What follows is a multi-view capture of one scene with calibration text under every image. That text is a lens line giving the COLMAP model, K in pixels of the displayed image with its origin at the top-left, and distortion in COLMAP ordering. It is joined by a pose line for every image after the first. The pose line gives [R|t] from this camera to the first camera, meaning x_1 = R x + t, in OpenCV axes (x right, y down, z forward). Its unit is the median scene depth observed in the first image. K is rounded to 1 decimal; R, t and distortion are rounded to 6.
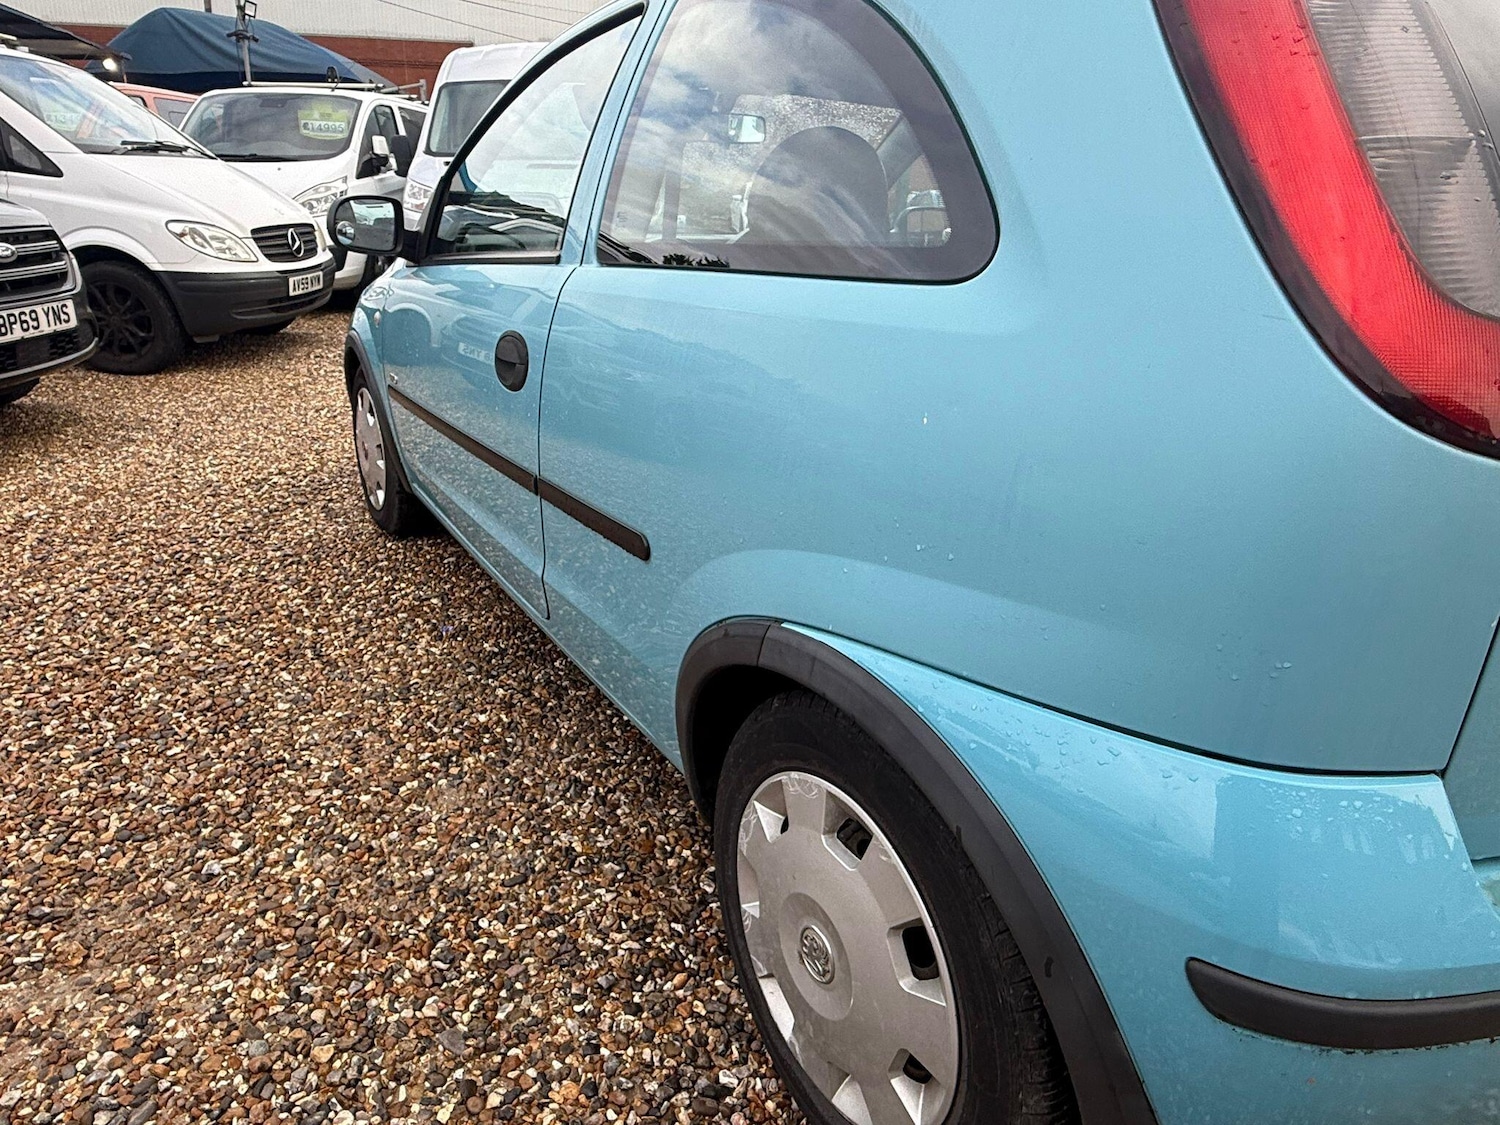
lens RADIAL K [[949.9, 0, 680.5], [0, 949.9, 558.4], [0, 0, 1]] dist [0.005837, -0.001559]
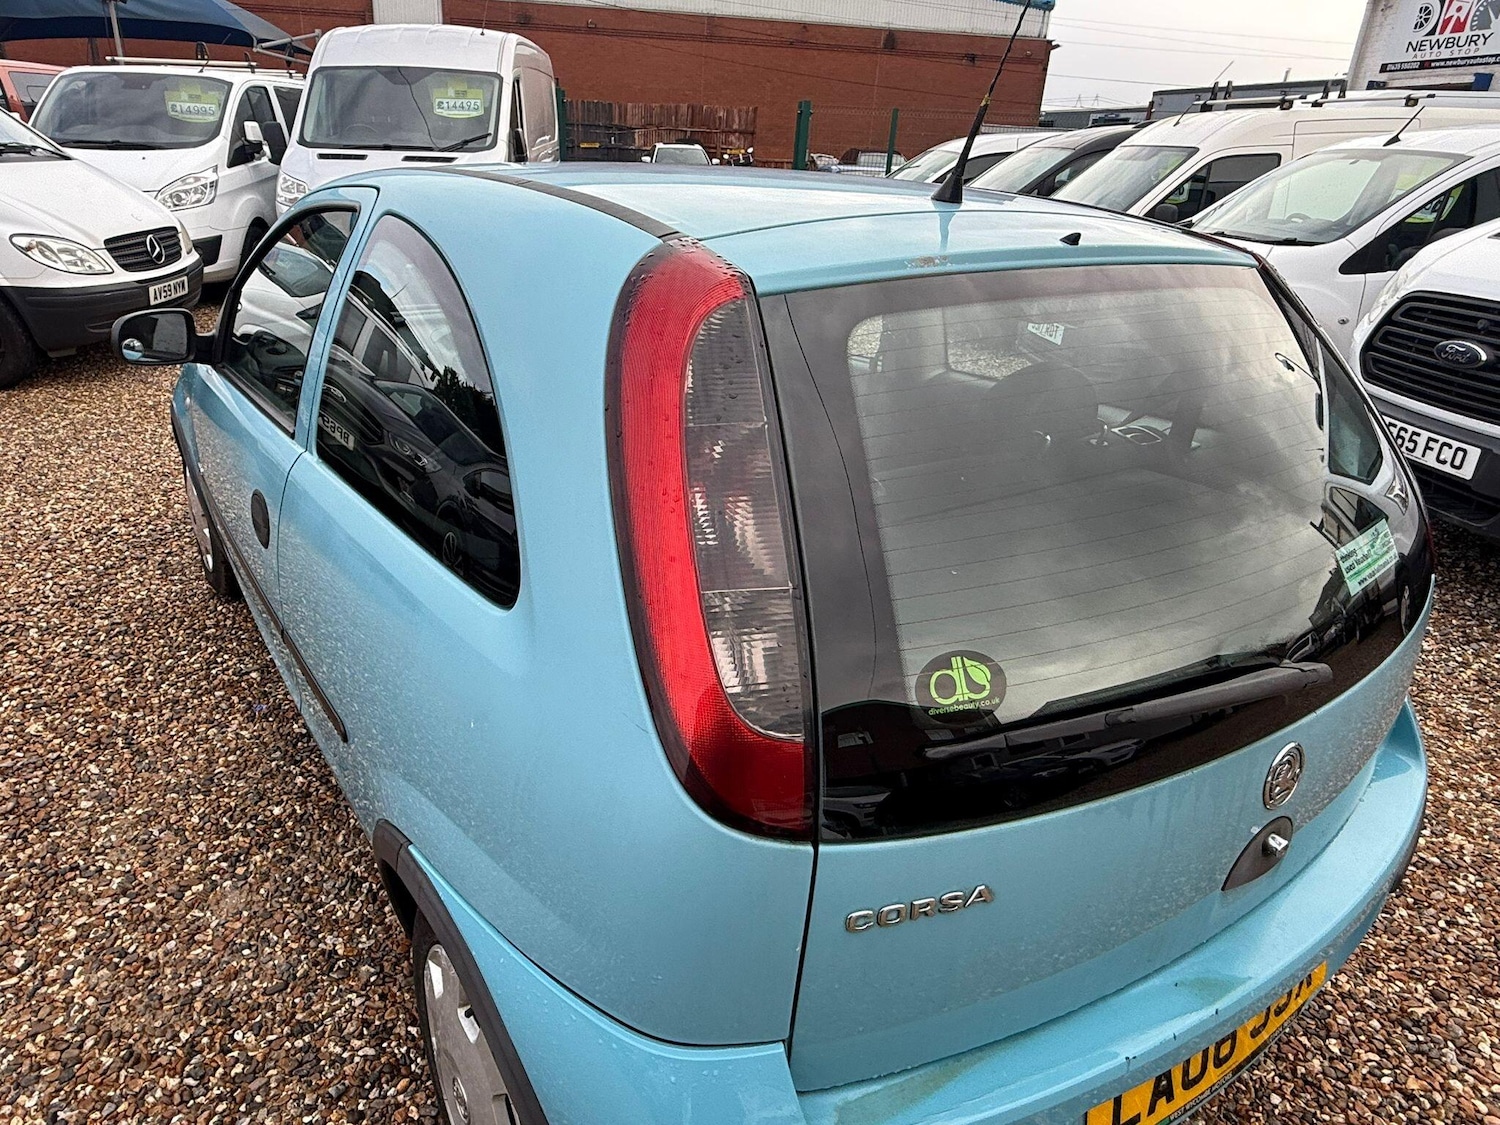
lens RADIAL K [[949.9, 0, 680.5], [0, 949.9, 558.4], [0, 0, 1]] dist [0.005837, -0.001559]
pose [[0.997265, -0.016138, 0.072127, 0.199998], [0.012505, 0.998644, 0.050530, -0.190535], [-0.072844, -0.049490, 0.996115, -0.110611]]
